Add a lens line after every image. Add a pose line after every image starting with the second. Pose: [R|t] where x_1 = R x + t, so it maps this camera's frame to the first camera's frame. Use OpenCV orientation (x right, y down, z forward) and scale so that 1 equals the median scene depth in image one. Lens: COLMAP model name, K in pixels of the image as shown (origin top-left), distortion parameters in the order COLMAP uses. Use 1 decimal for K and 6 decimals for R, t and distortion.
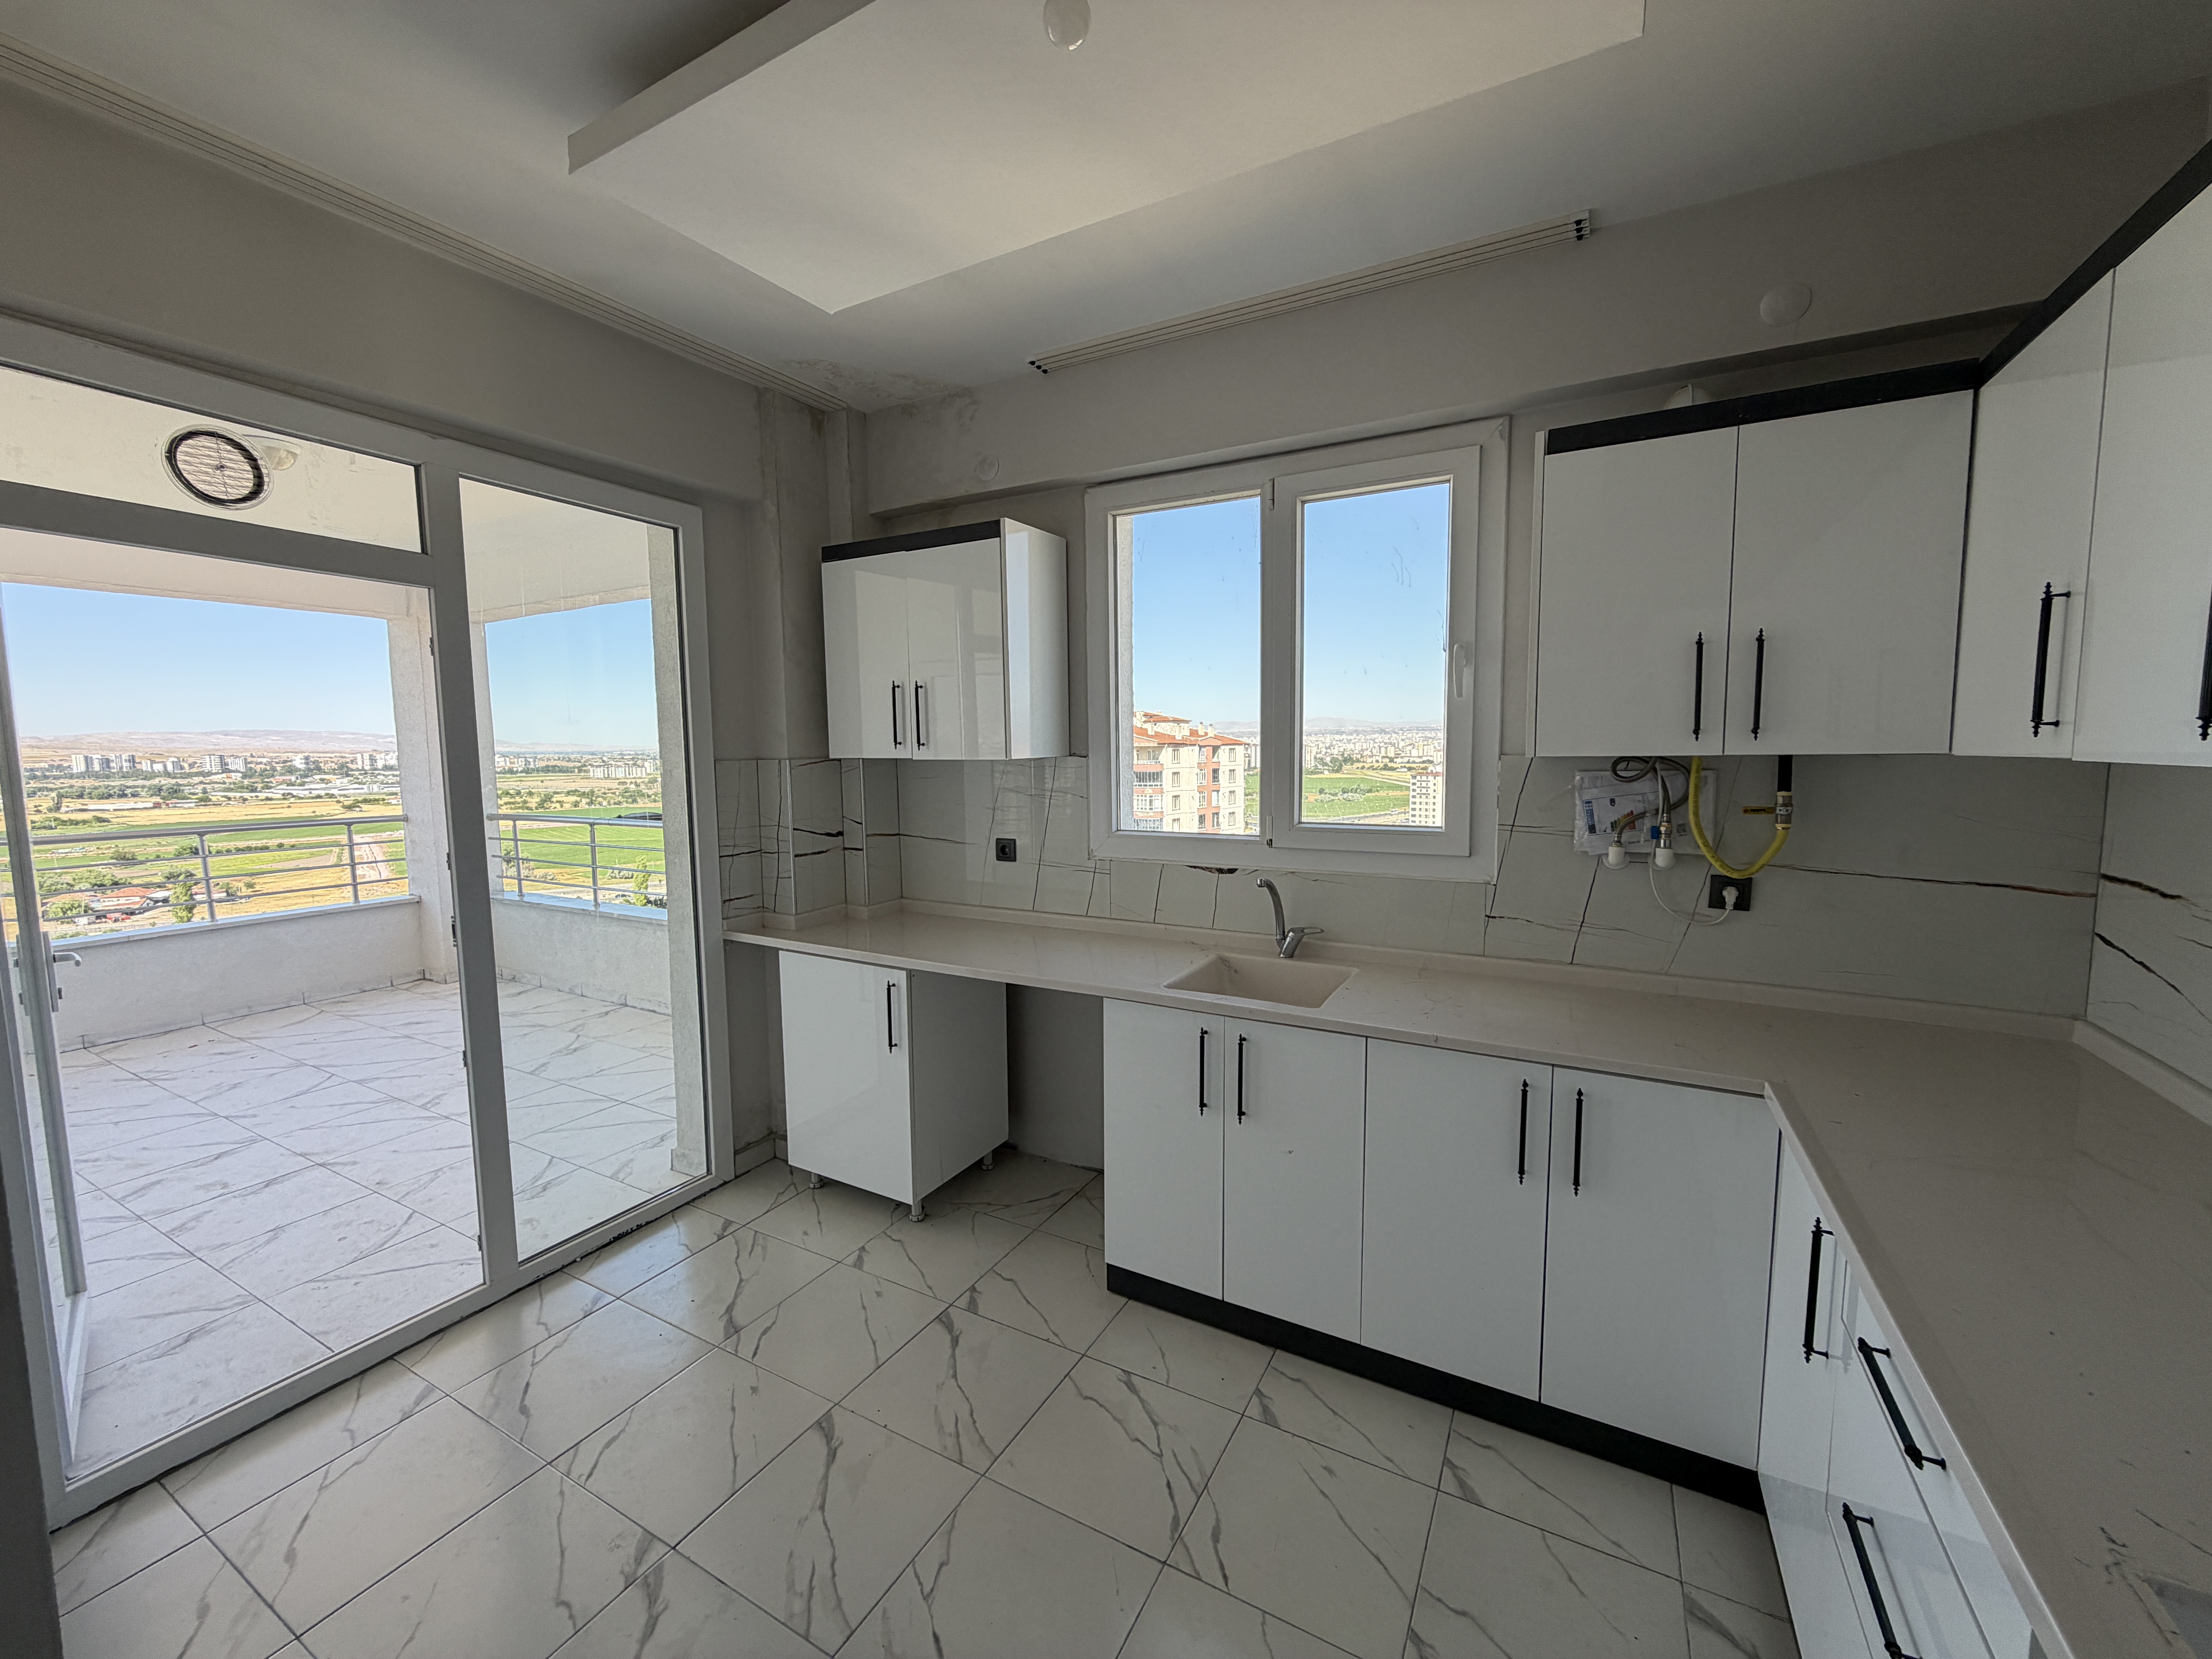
lens RADIAL K [[880.6, 0, 1101.0], [0, 880.6, 827.3], [0, 0, 1]] dist [0.001010, -0.000084]
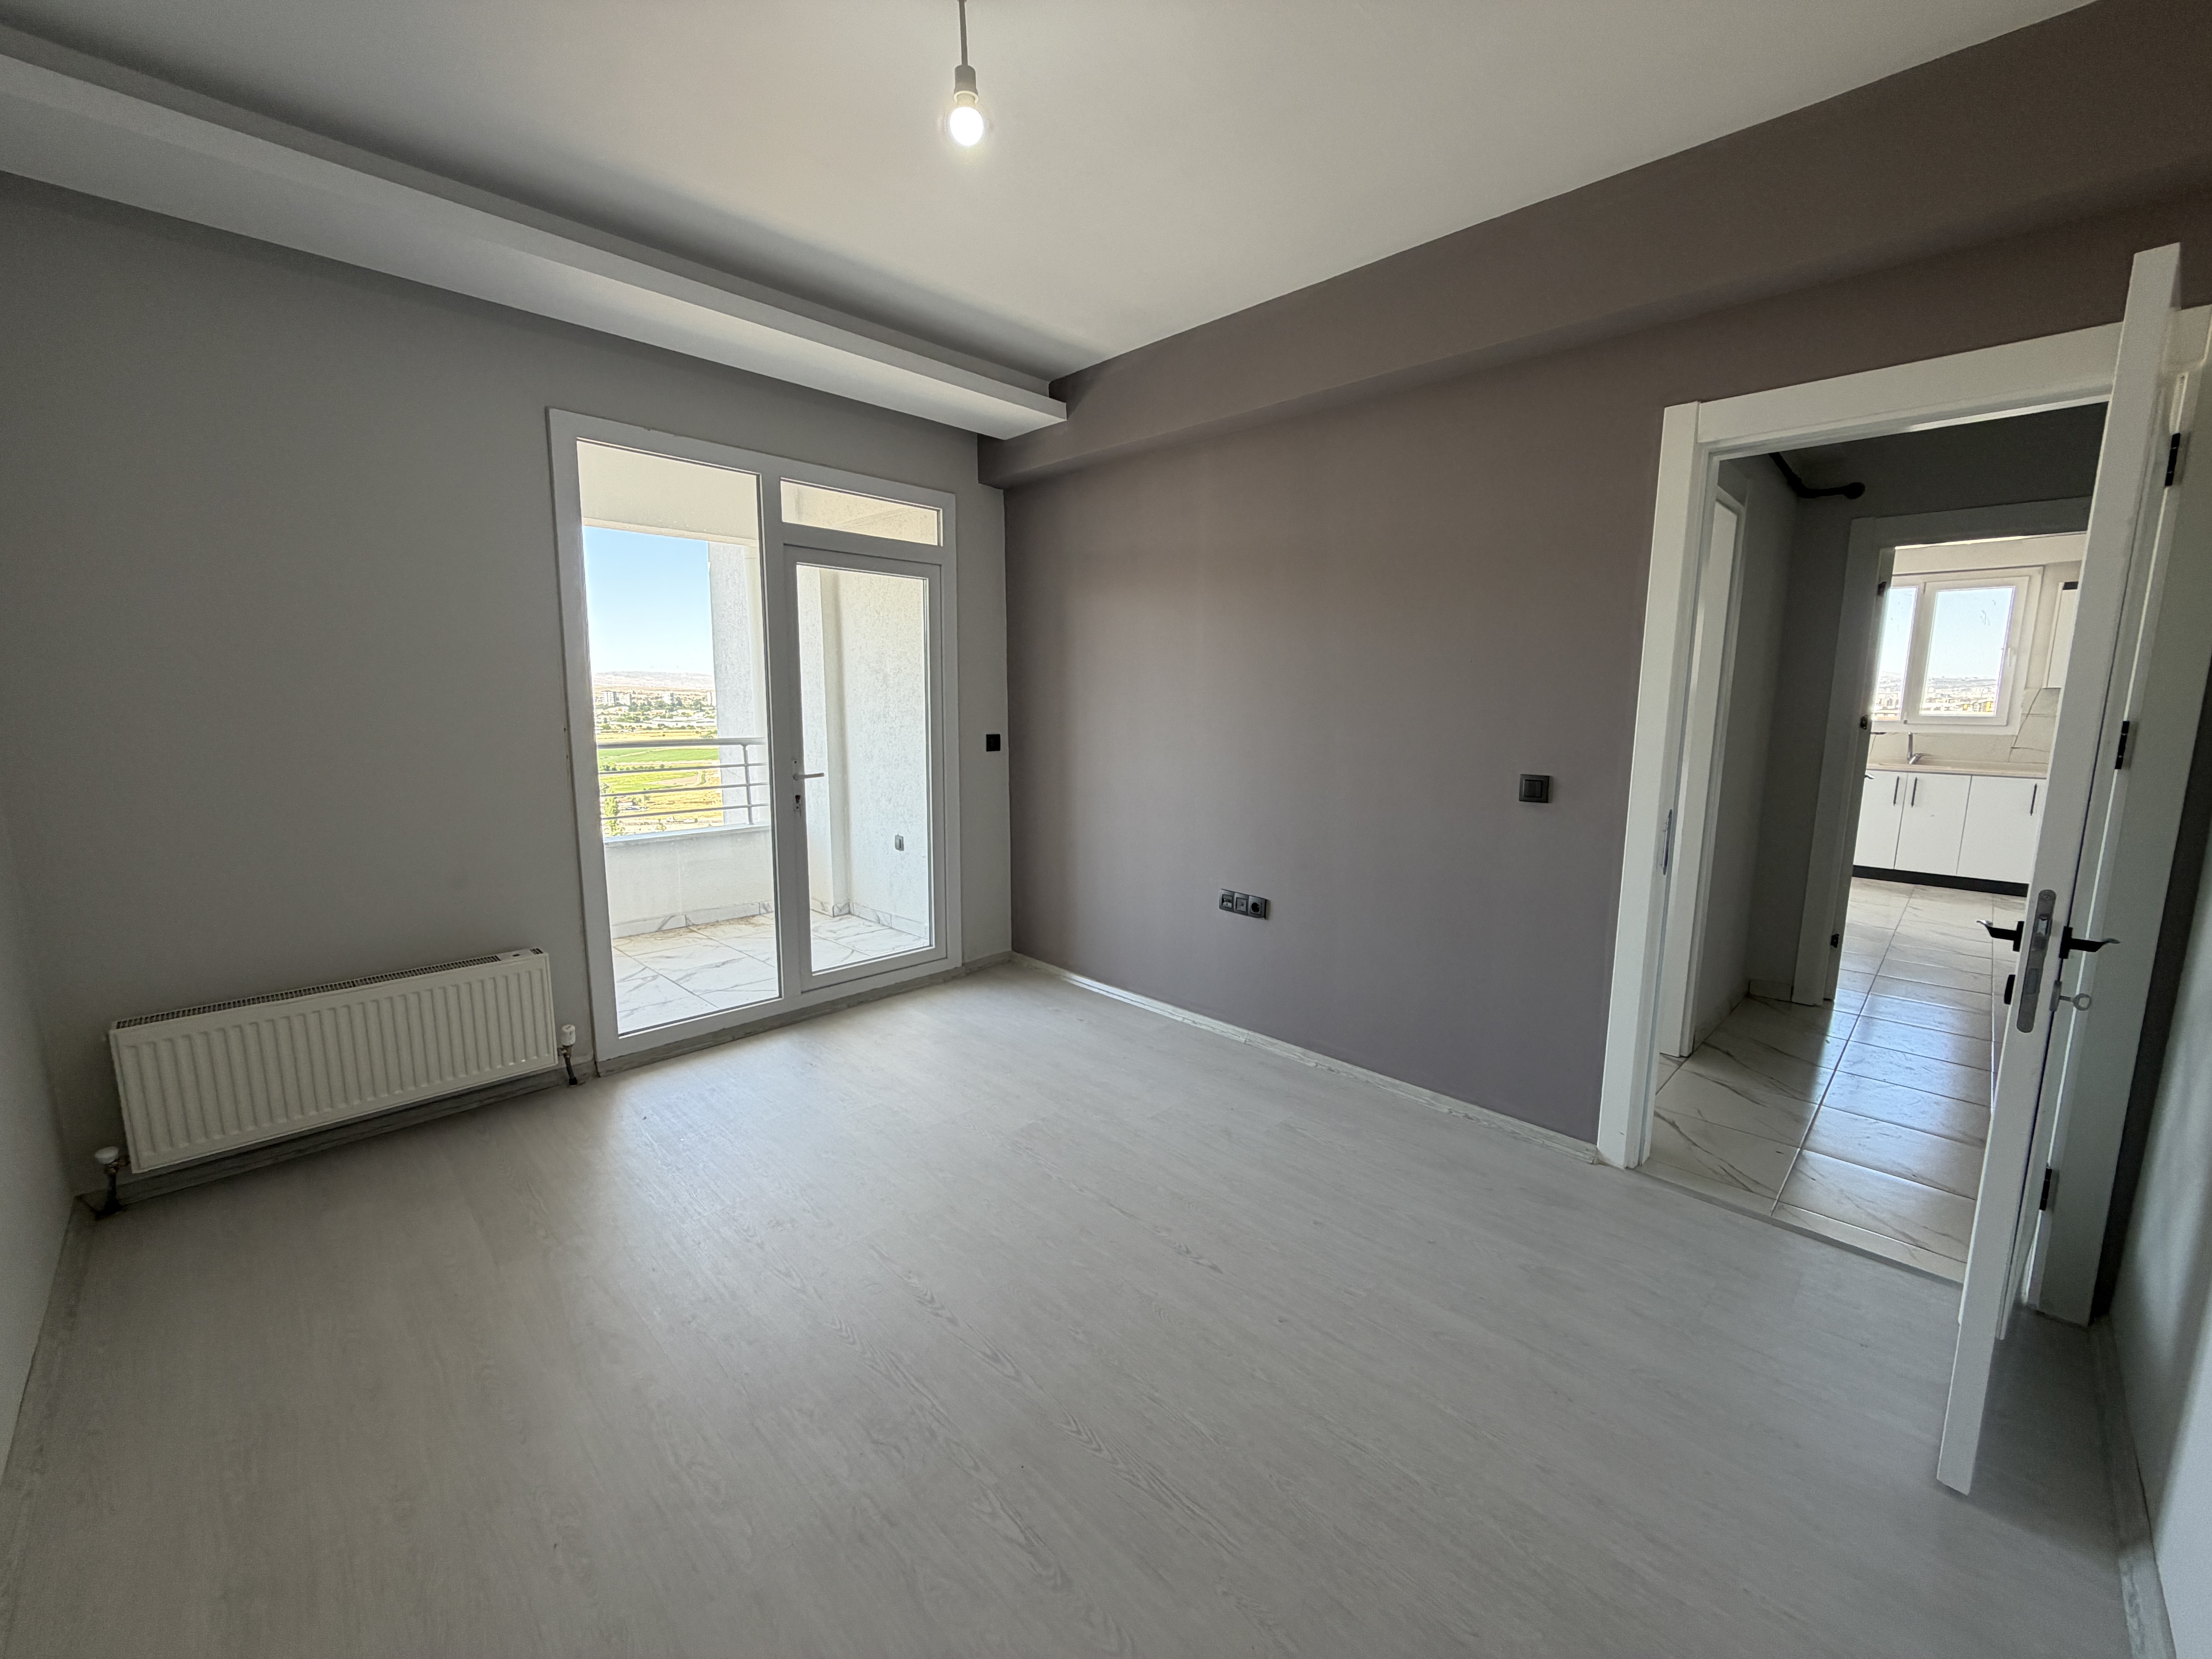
lens RADIAL K [[880.6, 0, 1108.9], [0, 880.6, 828.3], [0, 0, 1]] dist [0.001010, -0.000084]
pose [[0.961703, 0.057060, -0.268090, -1.672354], [-0.041120, 0.997057, 0.064706, 0.319973], [0.270993, -0.051204, 0.961219, -2.662434]]
